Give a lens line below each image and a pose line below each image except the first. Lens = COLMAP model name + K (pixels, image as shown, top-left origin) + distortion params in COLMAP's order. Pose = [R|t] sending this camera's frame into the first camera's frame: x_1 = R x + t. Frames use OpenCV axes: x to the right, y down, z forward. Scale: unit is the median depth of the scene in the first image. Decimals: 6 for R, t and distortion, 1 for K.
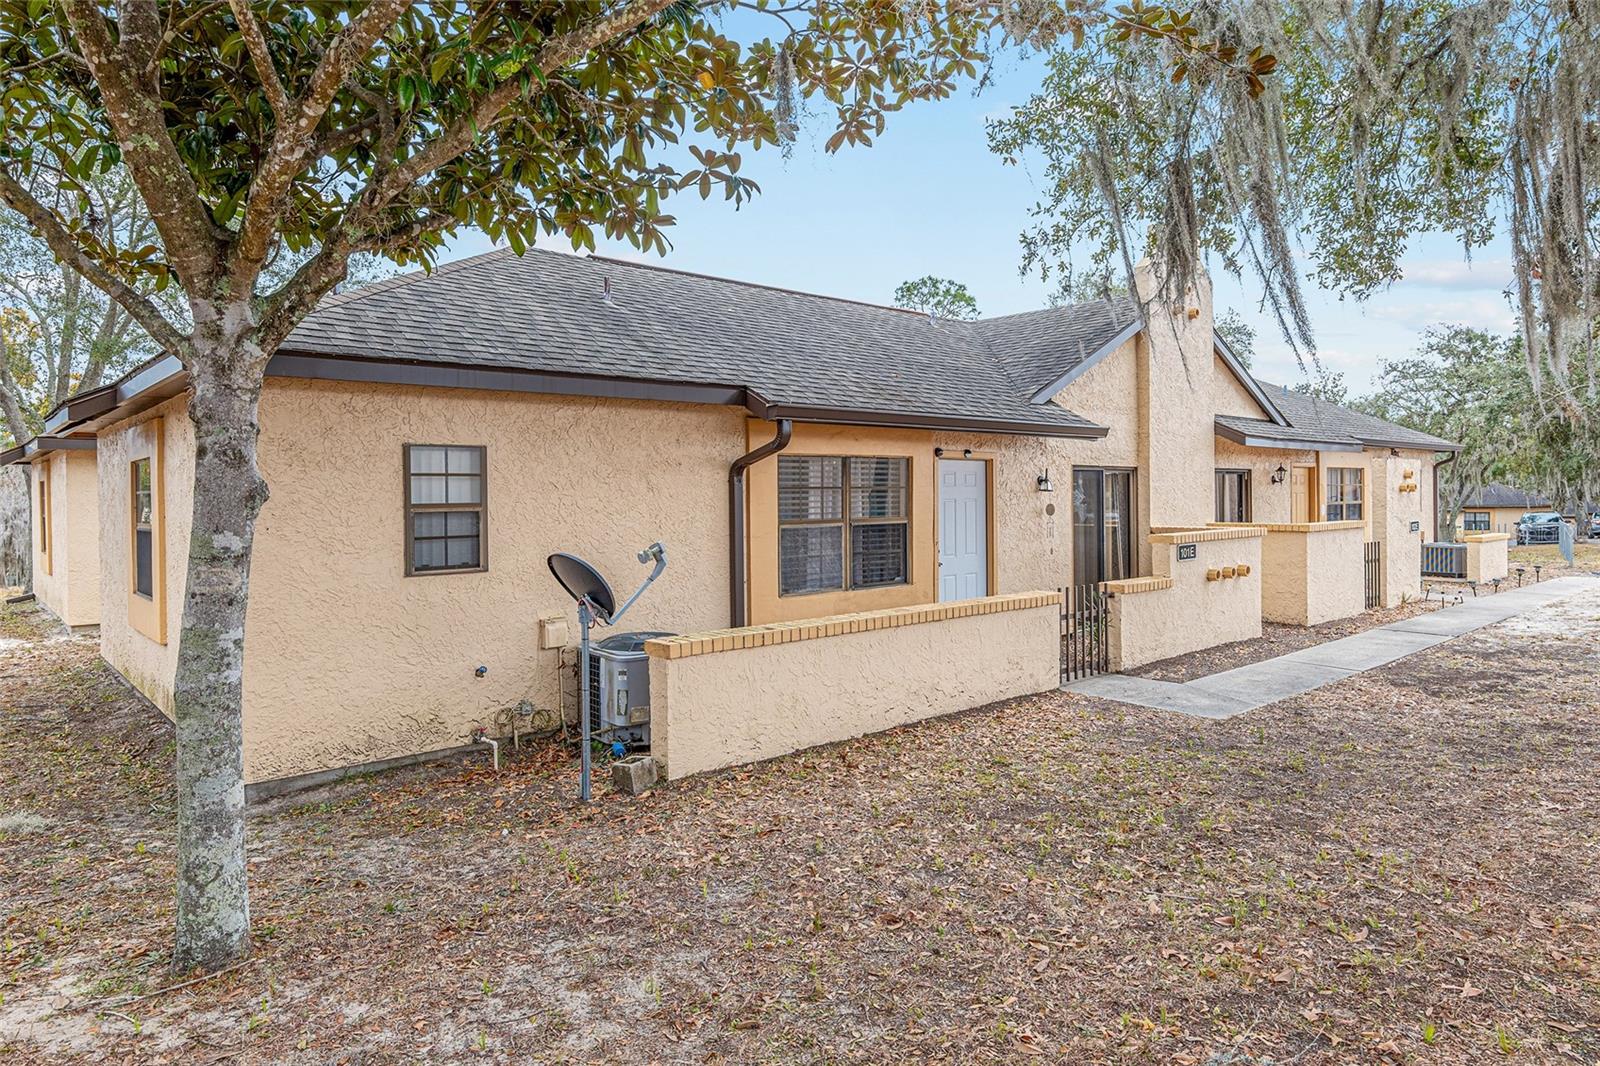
lens RADIAL K [[980.0, 0, 808.7], [0, 980.0, 493.4], [0, 0, 1]] dist [0.002959, 0.001728]
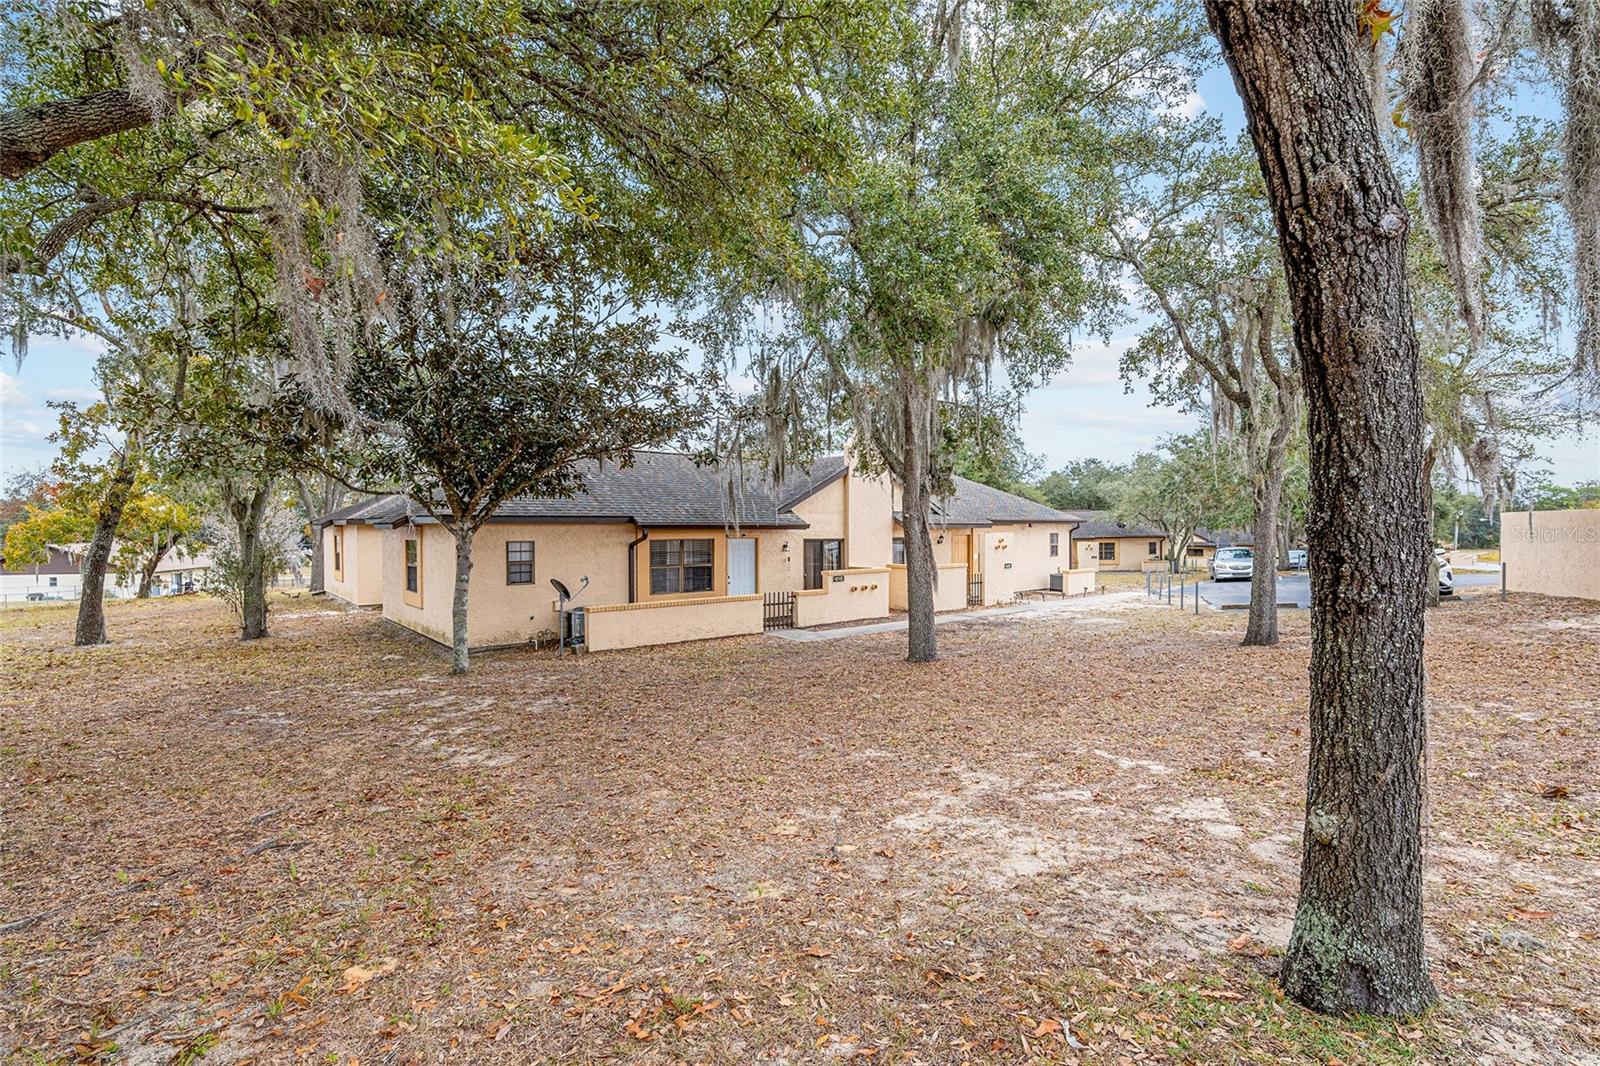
lens RADIAL K [[748.8, 0, 805.0], [0, 748.8, 536.3], [0, 0, 1]] dist [-0.020830, 0.003289]
pose [[0.999727, 0.010851, -0.020697, 0.417968], [-0.010515, 0.999812, 0.016279, -0.085459], [0.020870, -0.016057, 0.999653, -0.965471]]
